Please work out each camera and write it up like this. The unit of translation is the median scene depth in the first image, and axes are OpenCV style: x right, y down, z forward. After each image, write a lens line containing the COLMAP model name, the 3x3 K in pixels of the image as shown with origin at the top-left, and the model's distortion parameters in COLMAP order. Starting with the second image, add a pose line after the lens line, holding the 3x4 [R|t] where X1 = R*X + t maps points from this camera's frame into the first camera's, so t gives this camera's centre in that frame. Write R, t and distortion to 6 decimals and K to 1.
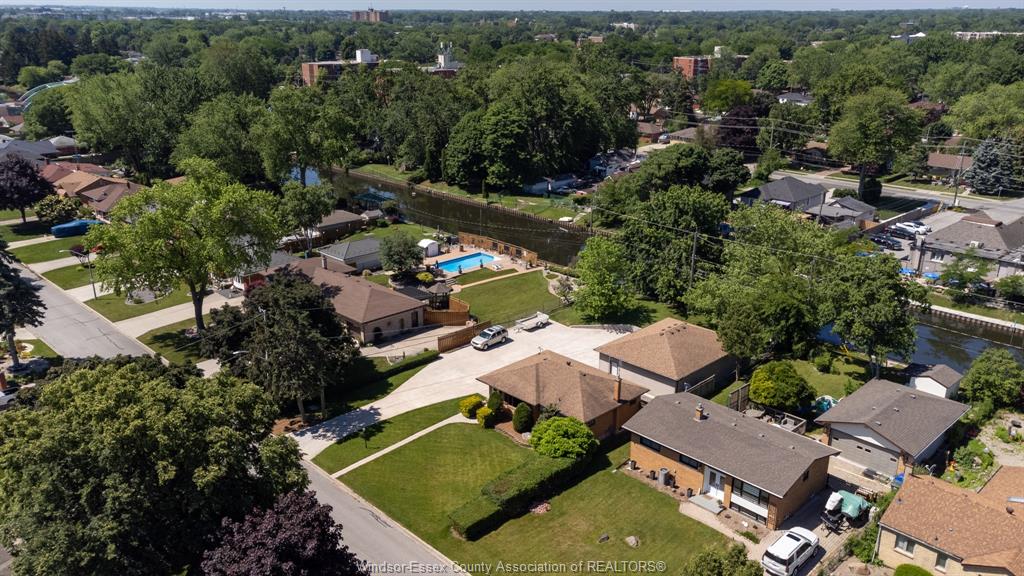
lens RADIAL K [[764.5, 0, 512.0], [0, 764.5, 288.0], [0, 0, 1]] dist [0.018169, 0.052334]
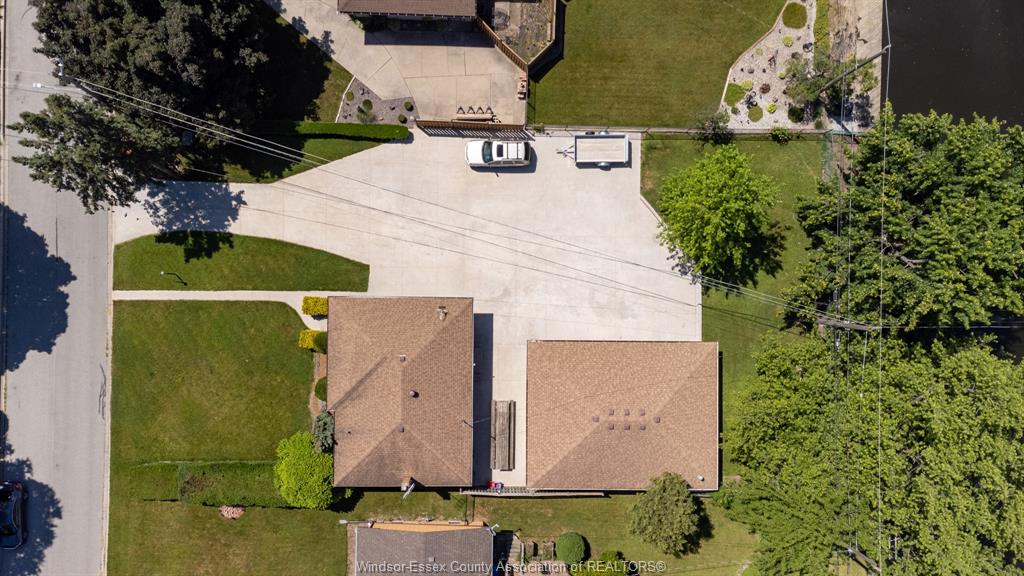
lens RADIAL K [[764.5, 0, 512.0], [0, 764.5, 288.0], [0, 0, 1]] dist [0.018169, 0.052334]
pose [[0.700392, 0.713387, 0.023033, 0.053863], [-0.248572, 0.213540, 0.944782, -0.628538], [0.669077, -0.667443, 0.326889, 0.910075]]
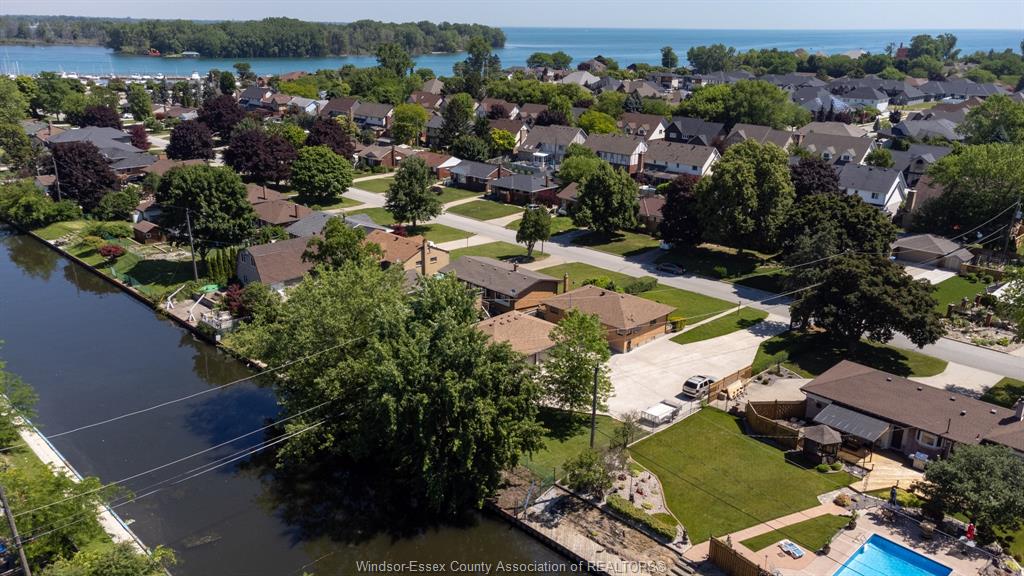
lens RADIAL K [[764.5, 0, 512.0], [0, 764.5, 288.0], [0, 0, 1]] dist [0.018169, 0.052334]
pose [[-0.999811, -0.016261, -0.010648, 0.238336], [-0.019393, 0.797486, 0.603026, -0.659022], [-0.001315, 0.603119, -0.797650, 2.009084]]
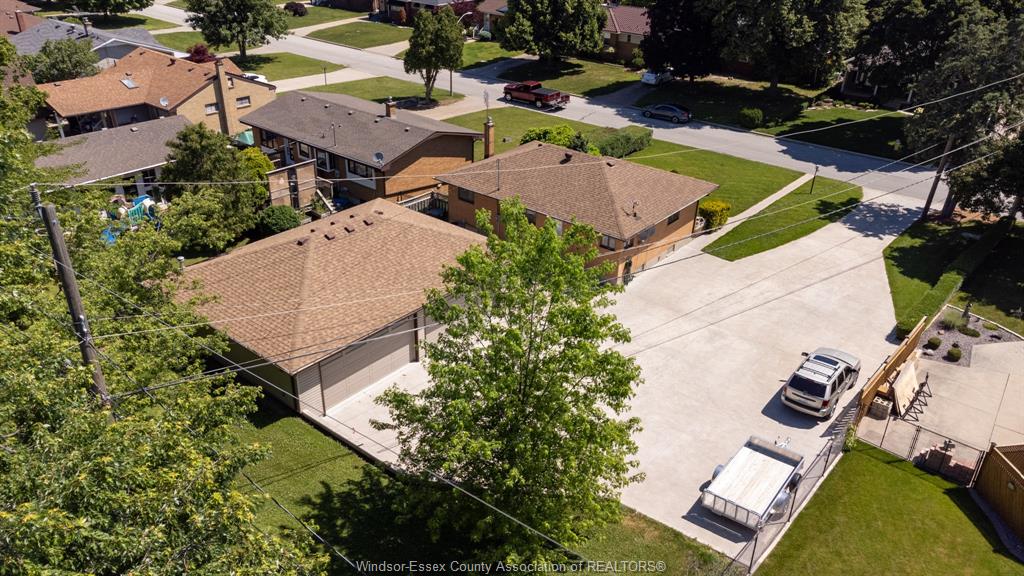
lens RADIAL K [[764.5, 0, 512.0], [0, 764.5, 288.0], [0, 0, 1]] dist [0.018169, 0.052334]
pose [[-0.994825, 0.021646, -0.099271, 0.179605], [-0.057573, 0.684952, 0.726310, -0.258981], [0.083718, 0.728266, -0.680161, 1.489034]]
